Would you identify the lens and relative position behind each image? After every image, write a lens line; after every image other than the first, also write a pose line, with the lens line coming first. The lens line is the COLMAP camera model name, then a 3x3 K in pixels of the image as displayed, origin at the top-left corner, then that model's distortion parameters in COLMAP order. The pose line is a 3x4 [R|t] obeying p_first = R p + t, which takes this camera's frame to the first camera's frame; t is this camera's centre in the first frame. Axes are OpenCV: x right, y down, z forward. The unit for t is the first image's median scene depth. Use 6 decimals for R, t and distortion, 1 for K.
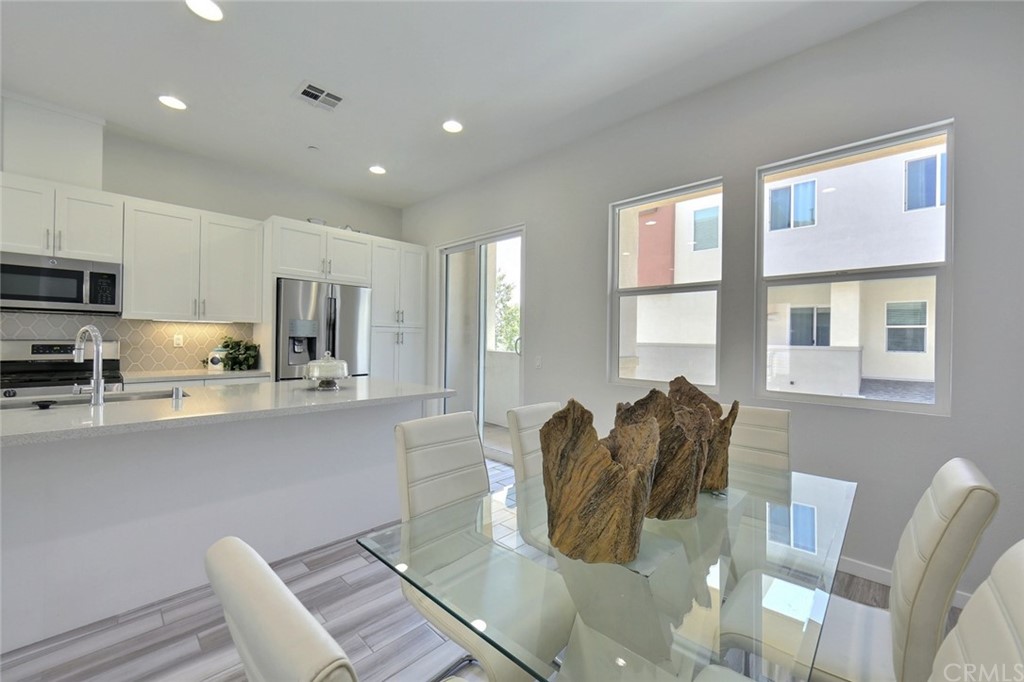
lens RADIAL K [[403.6, 0, 511.4], [0, 403.6, 339.3], [0, 0, 1]] dist [-0.012631, 0.003089]
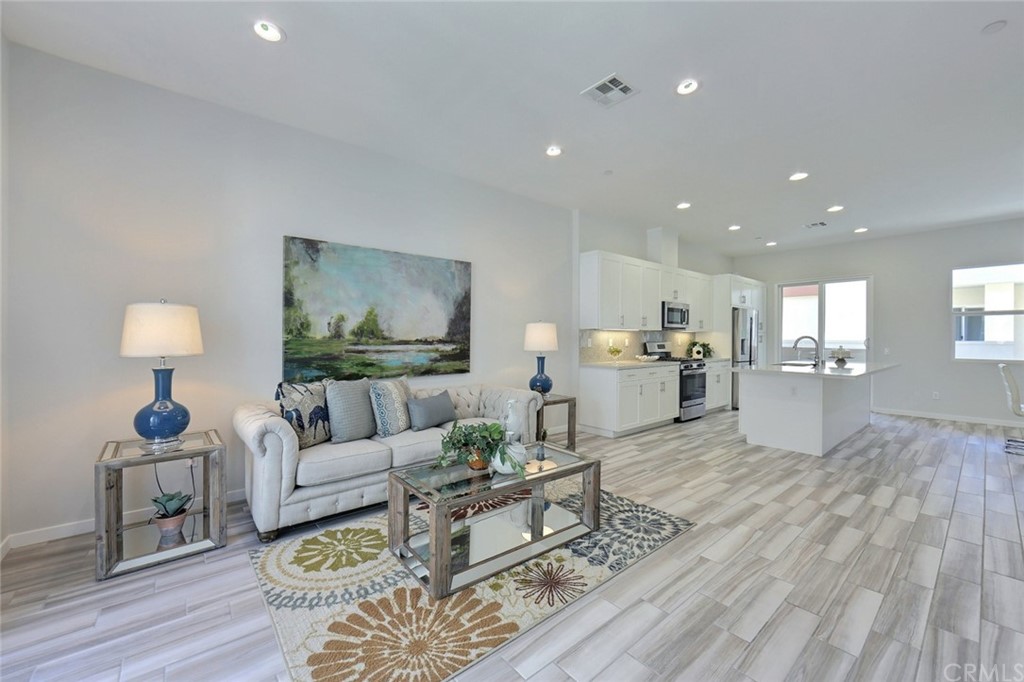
lens RADIAL K [[403.6, 0, 511.4], [0, 403.6, 339.3], [0, 0, 1]] dist [-0.012631, 0.003089]
pose [[0.994361, -0.012087, -0.105354, -1.422976], [0.012264, 0.999924, 0.001036, -0.020615], [0.105334, -0.002322, 0.994434, -0.964634]]
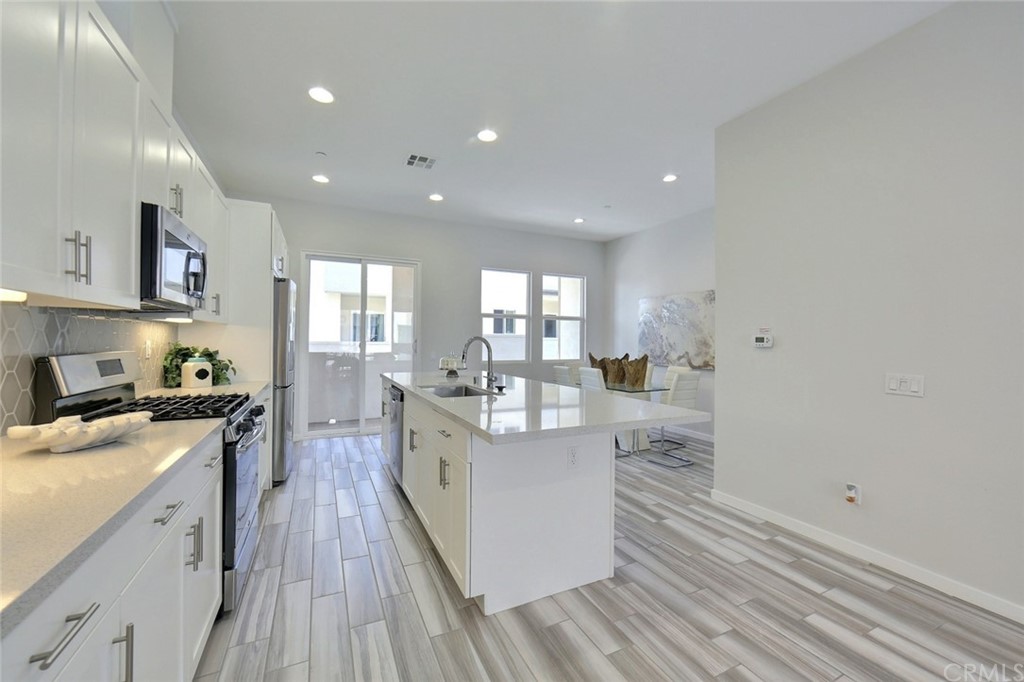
lens RADIAL K [[403.6, 0, 511.4], [0, 403.6, 339.3], [0, 0, 1]] dist [-0.012631, 0.003089]
pose [[0.349212, -0.009219, 0.936998, -1.256555], [-0.001126, 0.999947, 0.010258, -0.020017], [-0.937043, -0.004638, 0.349183, 0.193327]]
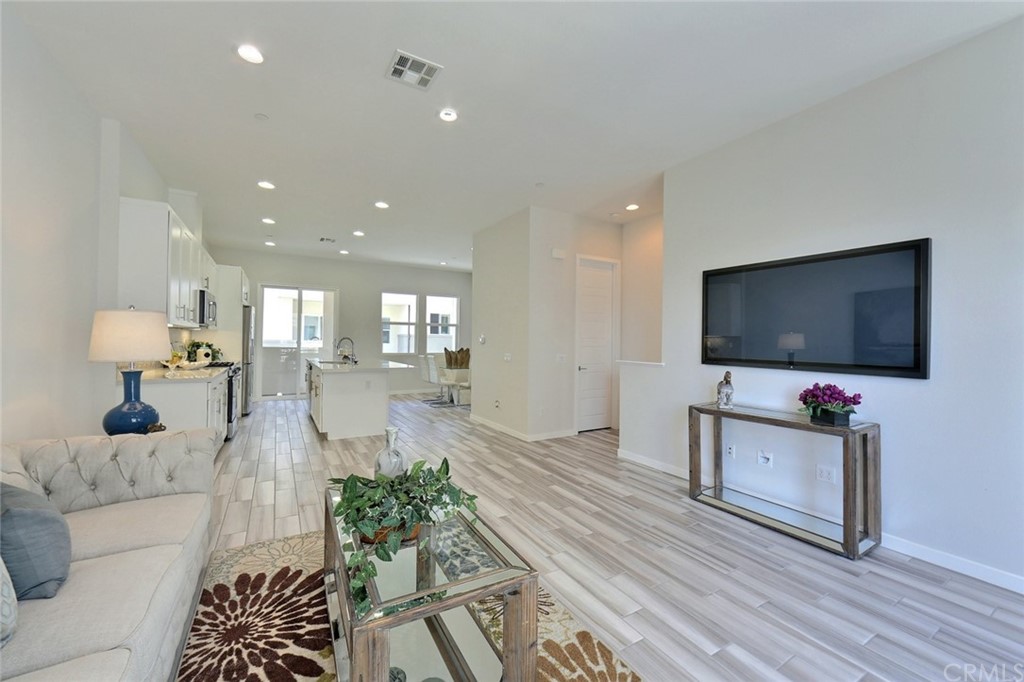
lens RADIAL K [[403.6, 0, 511.4], [0, 403.6, 339.3], [0, 0, 1]] dist [-0.012631, 0.003089]
pose [[0.269424, -0.007726, 0.962991, -1.931061], [-0.007062, 0.999925, 0.009998, -0.030439], [-0.962996, -0.009494, 0.269349, -0.549238]]
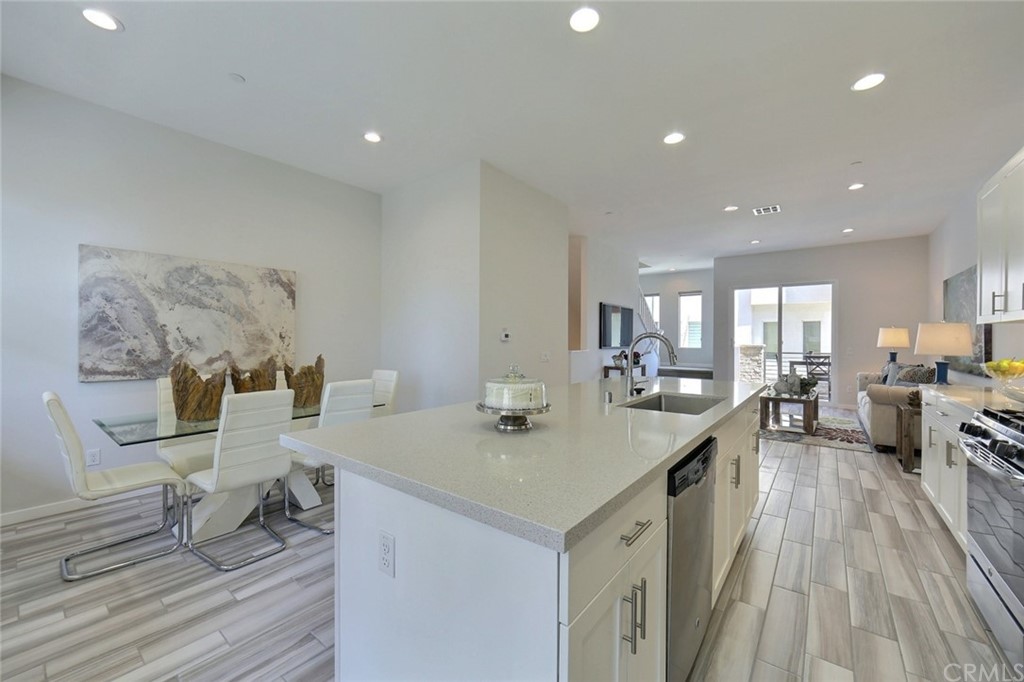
lens RADIAL K [[403.6, 0, 511.4], [0, 403.6, 339.3], [0, 0, 1]] dist [-0.012631, 0.003089]
pose [[-0.994487, -0.019848, -0.102968, -0.276988], [-0.020048, 0.999799, 0.000913, -0.003362], [0.102929, 0.002972, -0.994684, 1.122019]]
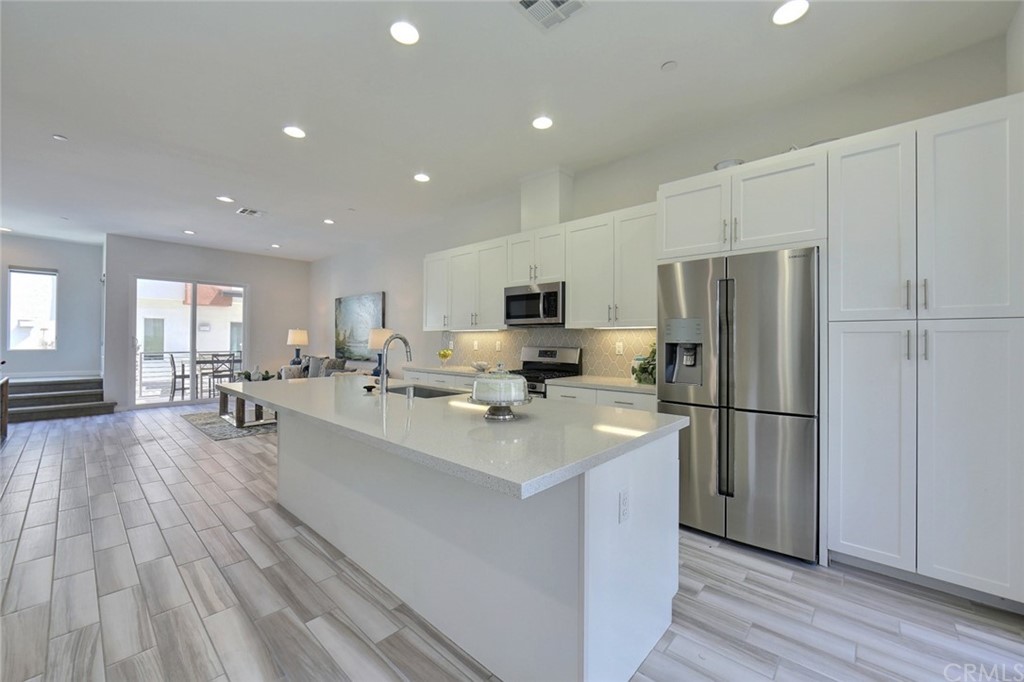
lens RADIAL K [[403.6, 0, 511.4], [0, 403.6, 339.3], [0, 0, 1]] dist [-0.012631, 0.003089]
pose [[0.030763, -0.020224, -0.999322, 0.162709], [-0.008713, 0.999752, -0.020501, 0.004210], [0.999489, 0.009338, 0.030579, 0.702849]]
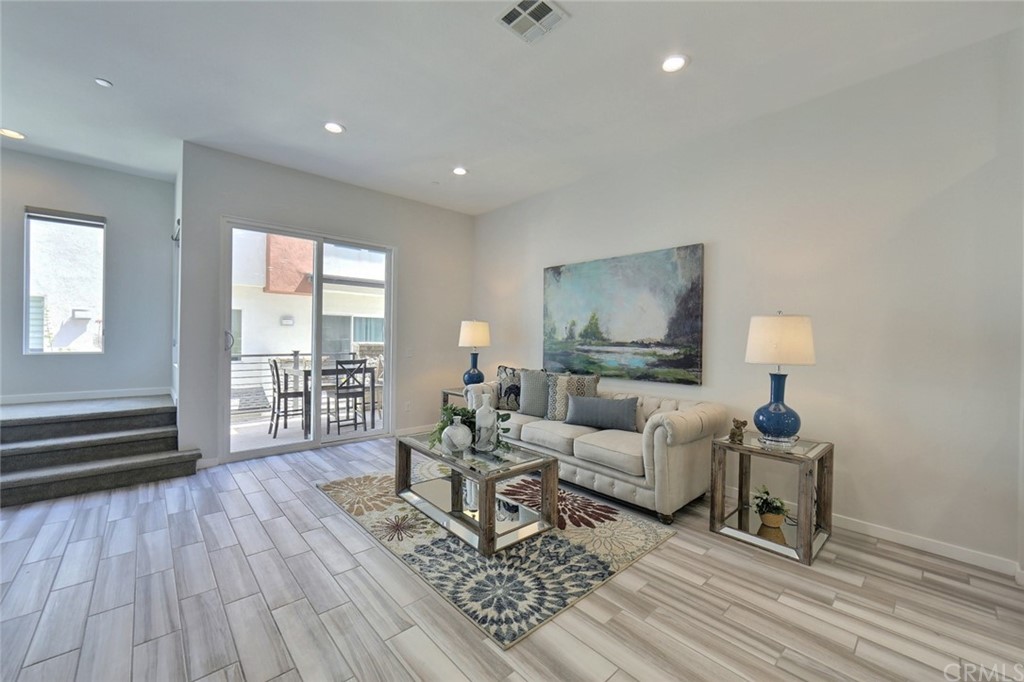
lens RADIAL K [[403.6, 0, 511.4], [0, 403.6, 339.3], [0, 0, 1]] dist [-0.012631, 0.003089]
pose [[-0.058377, -0.011589, -0.998227, -0.743370], [-0.016877, 0.999801, -0.010620, -0.011739], [0.998152, 0.016227, -0.058561, -0.188341]]
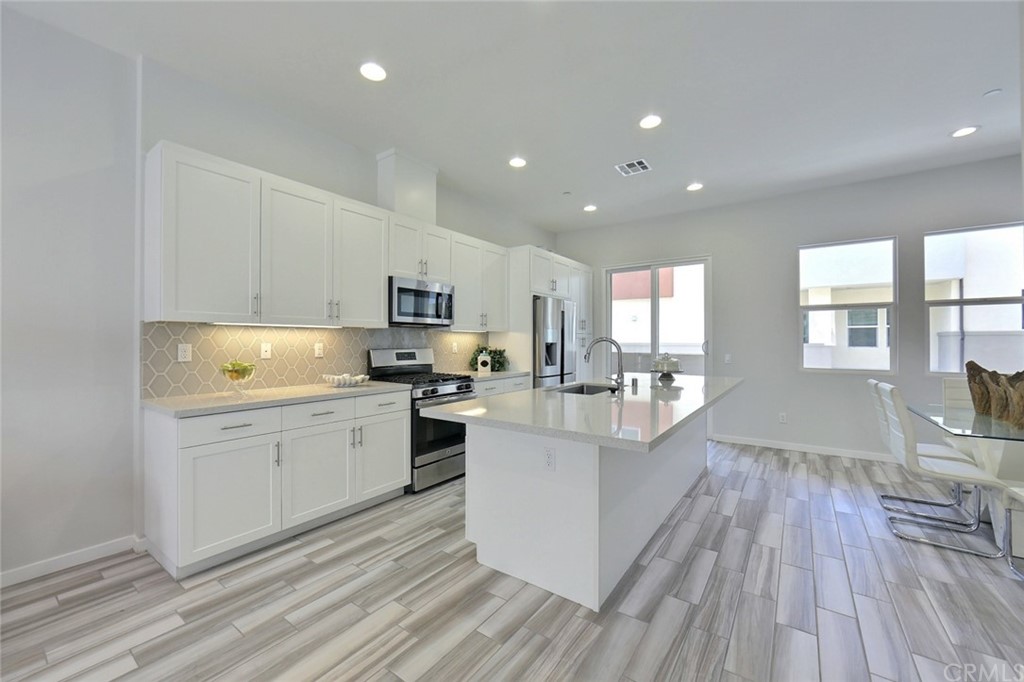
lens RADIAL K [[403.6, 0, 511.4], [0, 403.6, 339.3], [0, 0, 1]] dist [-0.012631, 0.003089]
pose [[0.988919, -0.014721, 0.147722, -0.847421], [0.015465, 0.999873, -0.003886, -0.013925], [-0.147646, 0.006127, 0.989021, -0.222183]]
